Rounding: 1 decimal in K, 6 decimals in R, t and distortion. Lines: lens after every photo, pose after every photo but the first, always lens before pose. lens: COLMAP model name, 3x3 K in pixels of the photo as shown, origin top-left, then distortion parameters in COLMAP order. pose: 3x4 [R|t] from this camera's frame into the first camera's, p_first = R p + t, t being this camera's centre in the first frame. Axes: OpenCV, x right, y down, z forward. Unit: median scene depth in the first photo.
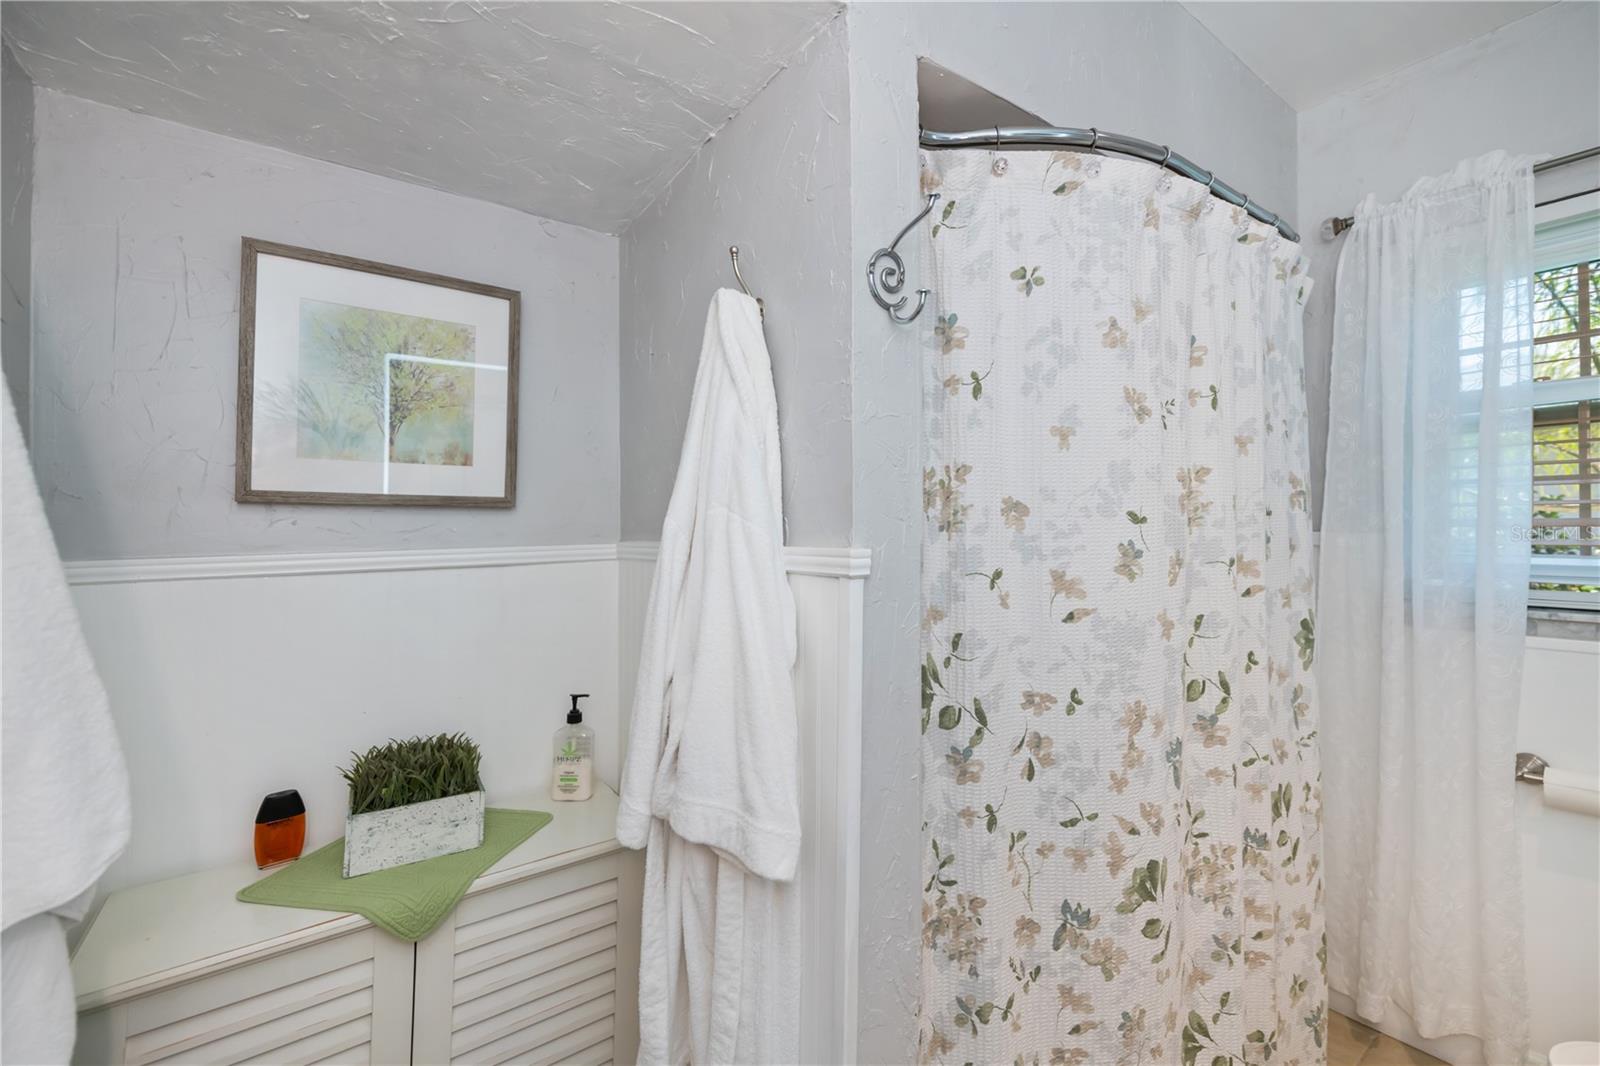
lens RADIAL K [[672.2, 0, 799.1], [0, 672.2, 527.8], [0, 0, 1]] dist [-0.006182, -0.000586]
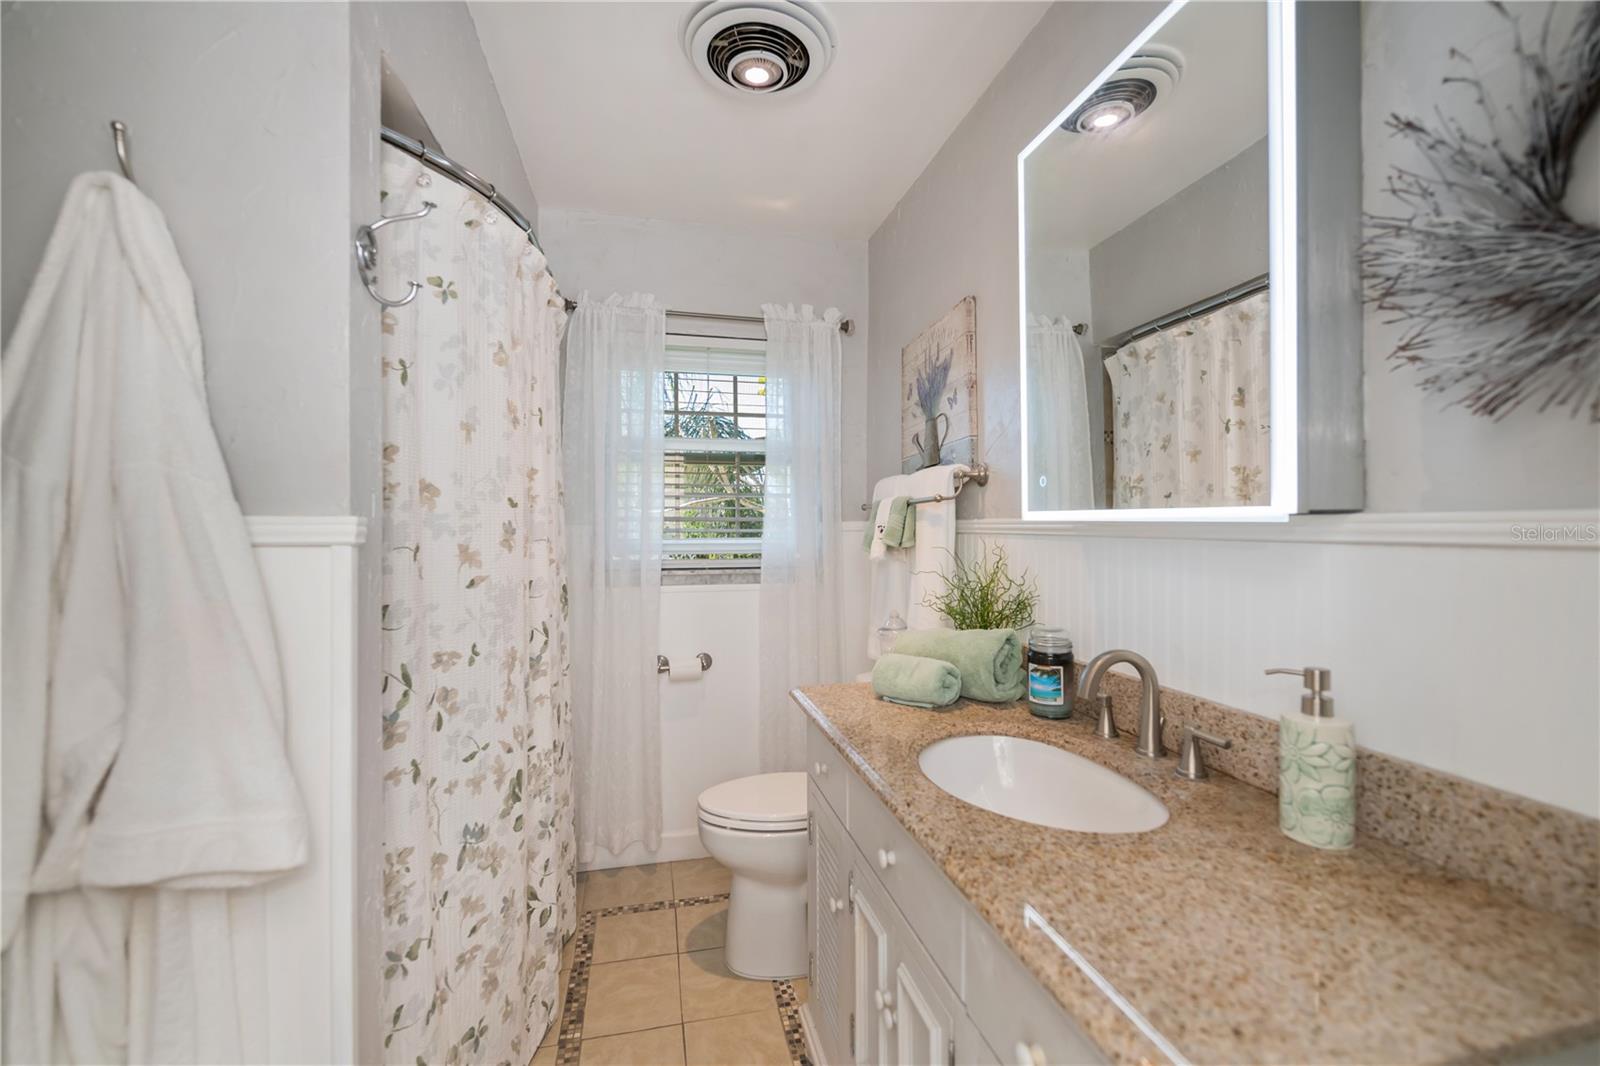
lens RADIAL K [[672.2, 0, 806.8], [0, 672.2, 534.4], [0, 0, 1]] dist [-0.006182, -0.000586]
pose [[0.392015, 0.001593, 0.919957, -0.455584], [-0.000140, 0.999999, -0.001672, 0.047286], [-0.919959, 0.000527, 0.392015, -0.014243]]
